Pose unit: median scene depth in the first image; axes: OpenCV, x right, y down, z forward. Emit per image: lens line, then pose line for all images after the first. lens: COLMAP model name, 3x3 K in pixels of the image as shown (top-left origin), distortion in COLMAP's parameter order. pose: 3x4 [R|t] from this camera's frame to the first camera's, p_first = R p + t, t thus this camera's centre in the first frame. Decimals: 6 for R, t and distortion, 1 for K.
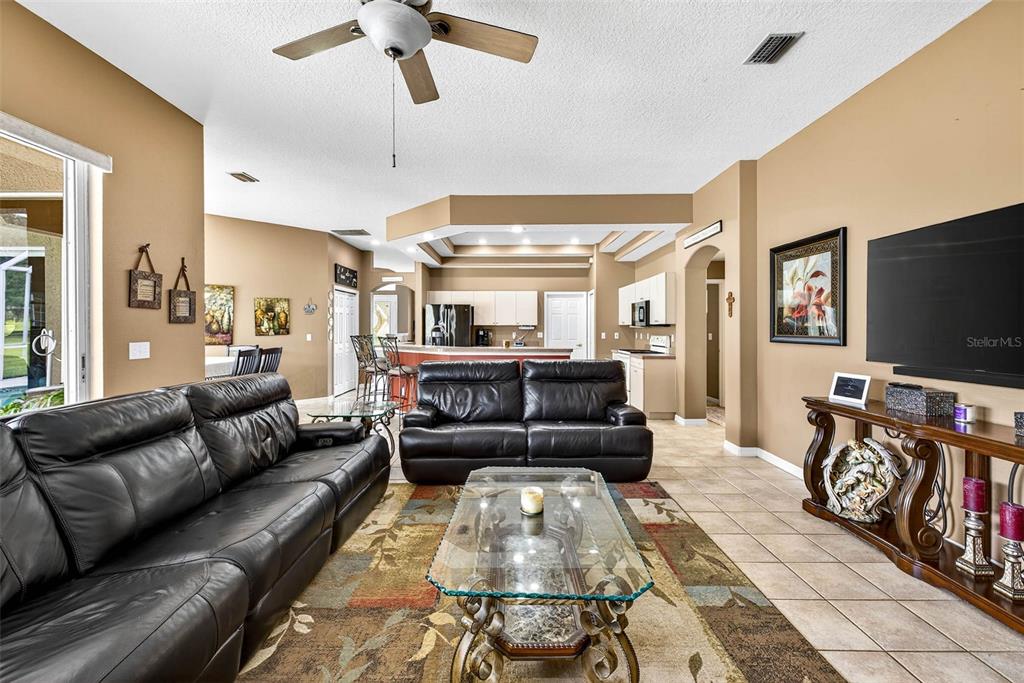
lens RADIAL K [[432.6, 0, 509.8], [0, 432.6, 329.2], [0, 0, 1]] dist [0.004081, 0.000054]
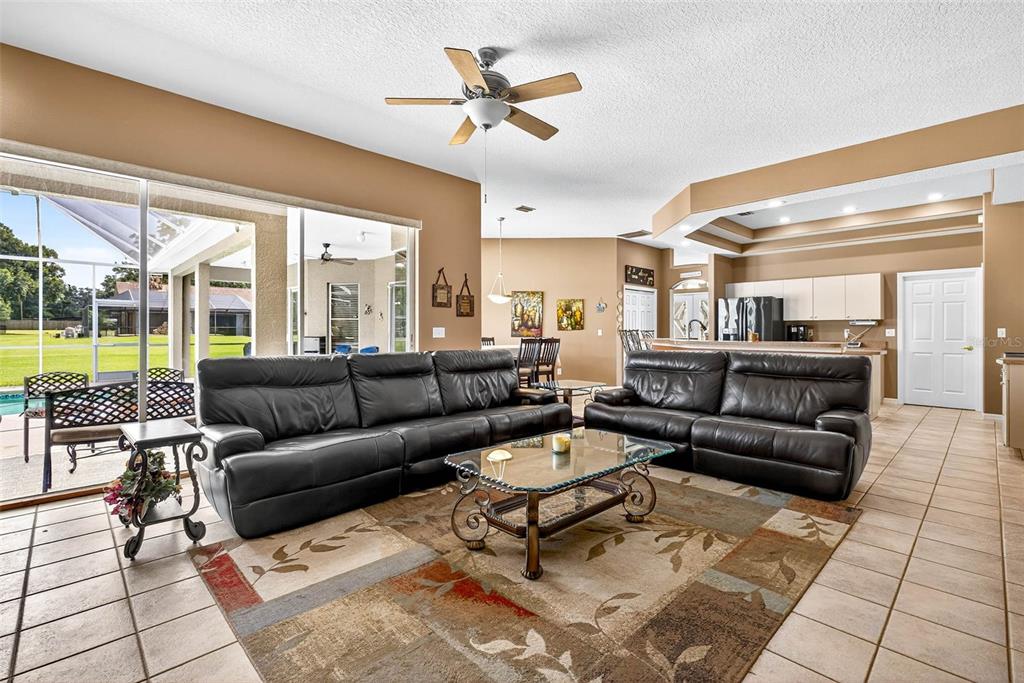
lens RADIAL K [[462.7, 0, 509.0], [0, 462.7, 328.7], [0, 0, 1]] dist [-0.000160, 0.000928]
pose [[0.693601, -0.004752, -0.720344, 0.458099], [-0.002428, 0.999957, -0.008935, 0.037586], [0.720355, 0.007946, 0.693560, -0.023839]]
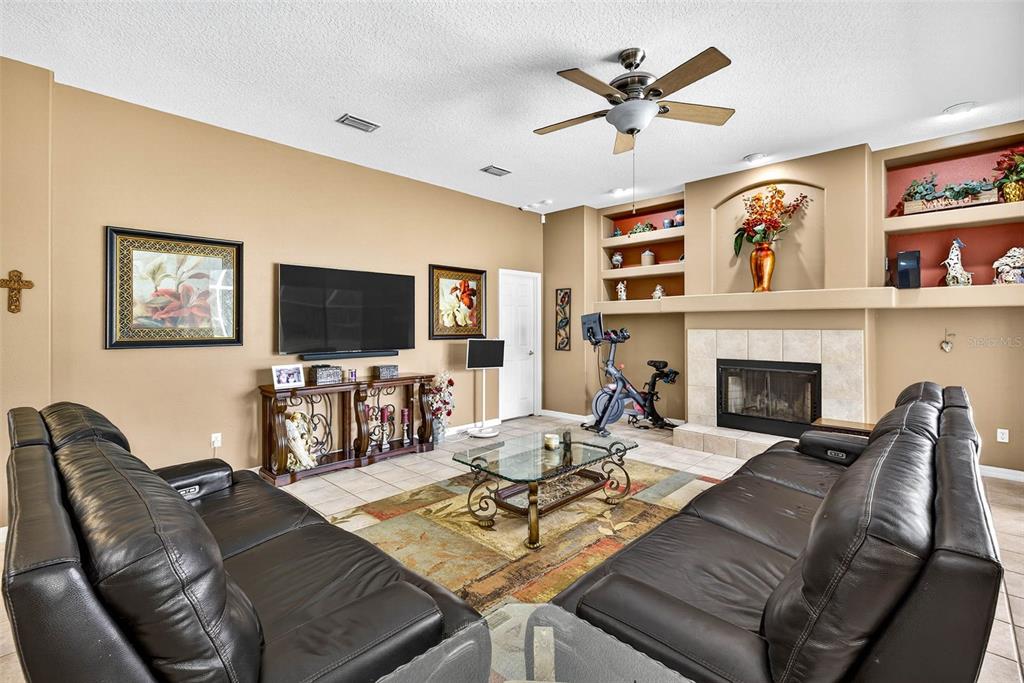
lens RADIAL K [[462.7, 0, 506.6], [0, 462.7, 325.1], [0, 0, 1]] dist [-0.000160, 0.000928]
pose [[-0.709237, 0.002705, 0.704965, -0.492892], [0.003800, 0.999993, -0.000013, -0.010161], [-0.704960, 0.002670, -0.709242, 1.134927]]
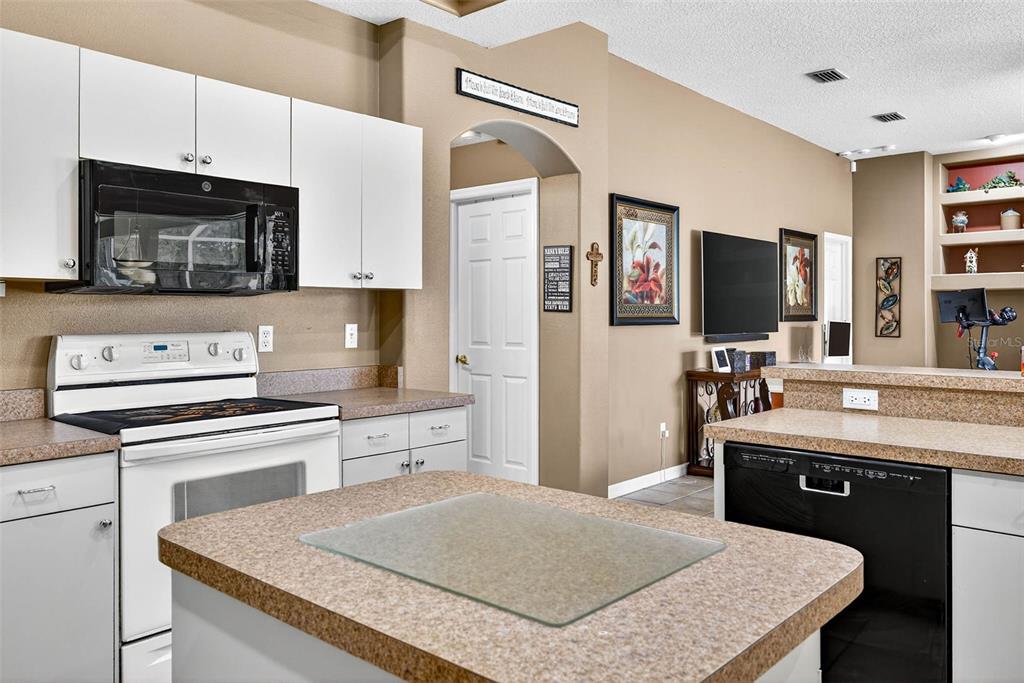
lens RADIAL K [[774.0, 0, 475.4], [0, 774.0, 314.0], [0, 0, 1]] dist [-0.013832, 0.001124]
pose [[-0.725310, -0.000417, 0.688422, -0.107279], [0.003167, 0.999987, 0.003942, 0.005359], [-0.688415, 0.005039, -0.725299, 2.170905]]
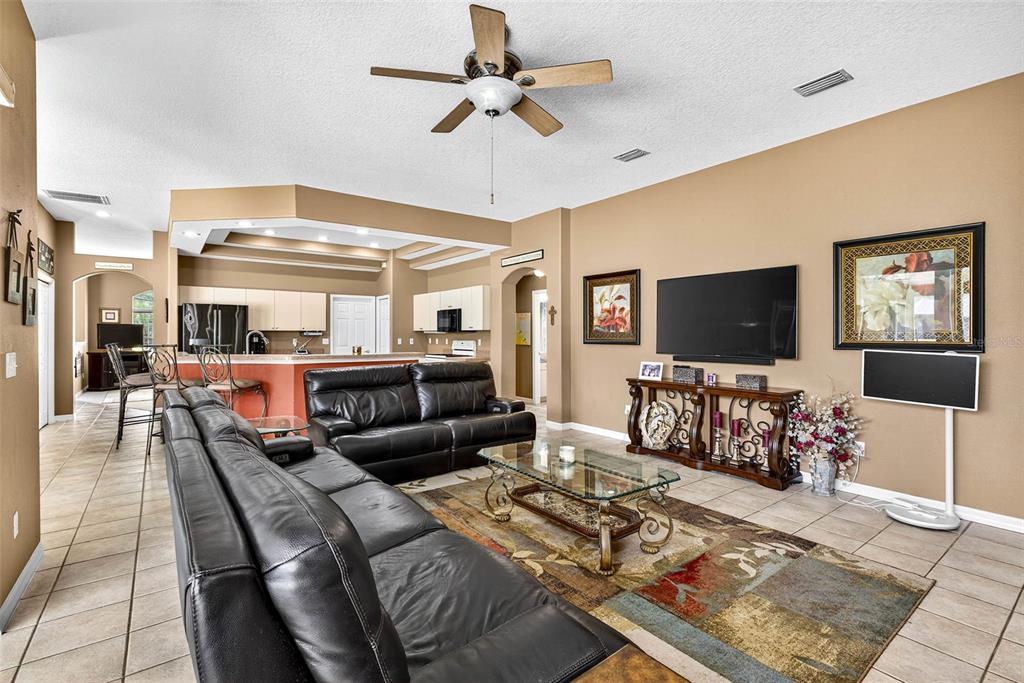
lens RADIAL K [[462.7, 0, 513.8], [0, 462.7, 334.4], [0, 0, 1]] dist [-0.000160, 0.000928]
pose [[0.797307, 0.000313, 0.603575, -0.497434], [0.001089, 0.999997, -0.001958, 0.002637], [-0.603574, 0.002219, 0.797304, -0.050443]]
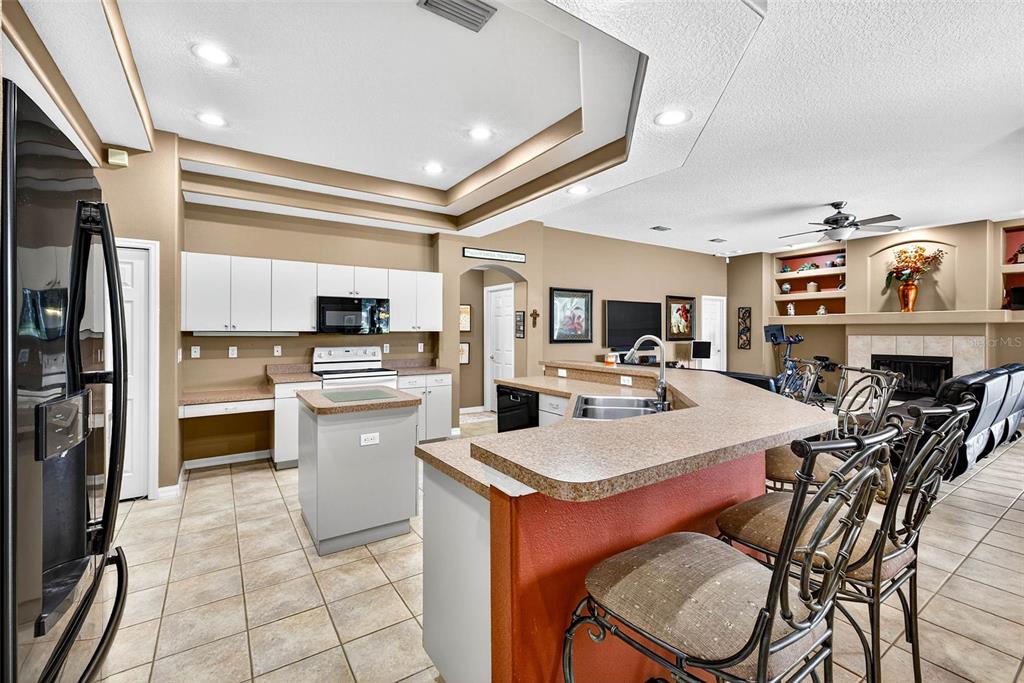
lens RADIAL K [[432.6, 0, 500.2], [0, 432.6, 331.7], [0, 0, 1]] dist [0.004081, 0.000054]
pose [[-0.532345, -0.001420, 0.846527, -0.726981], [0.002534, 0.999991, 0.003271, -0.022768], [-0.846524, 0.003886, -0.532336, 2.147137]]
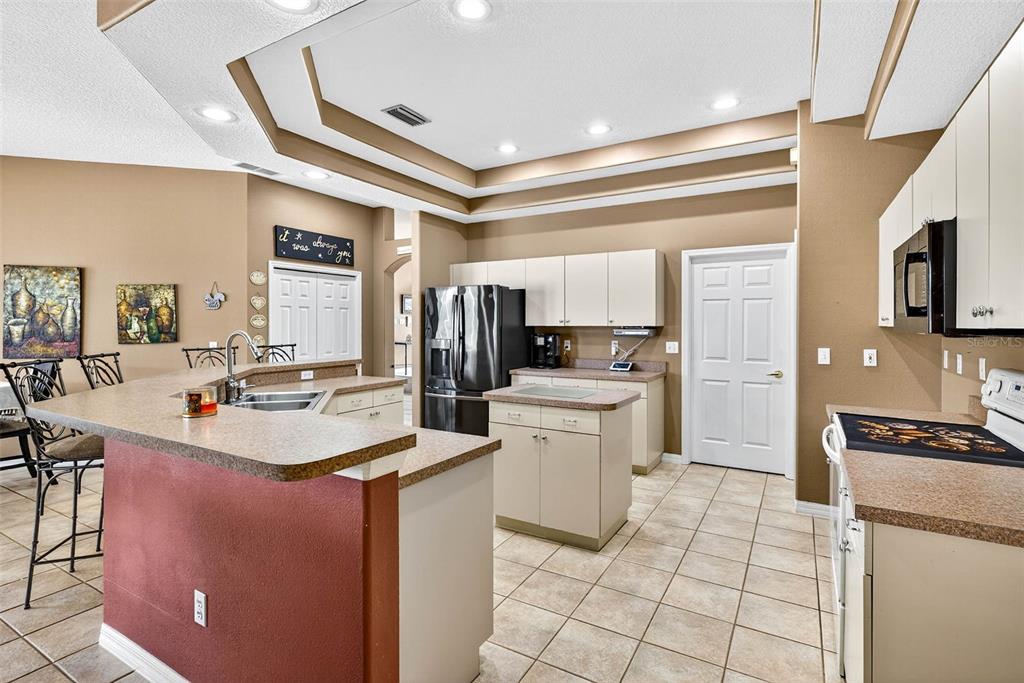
lens RADIAL K [[509.7, 0, 490.7], [0, 509.7, 327.9], [0, 0, 1]] dist [0.013864, -0.001441]
pose [[0.854409, 0.001074, -0.519599, 0.451851], [-0.000968, 0.999999, 0.000476, -0.017168], [0.519600, 0.000096, 0.854410, 1.106029]]
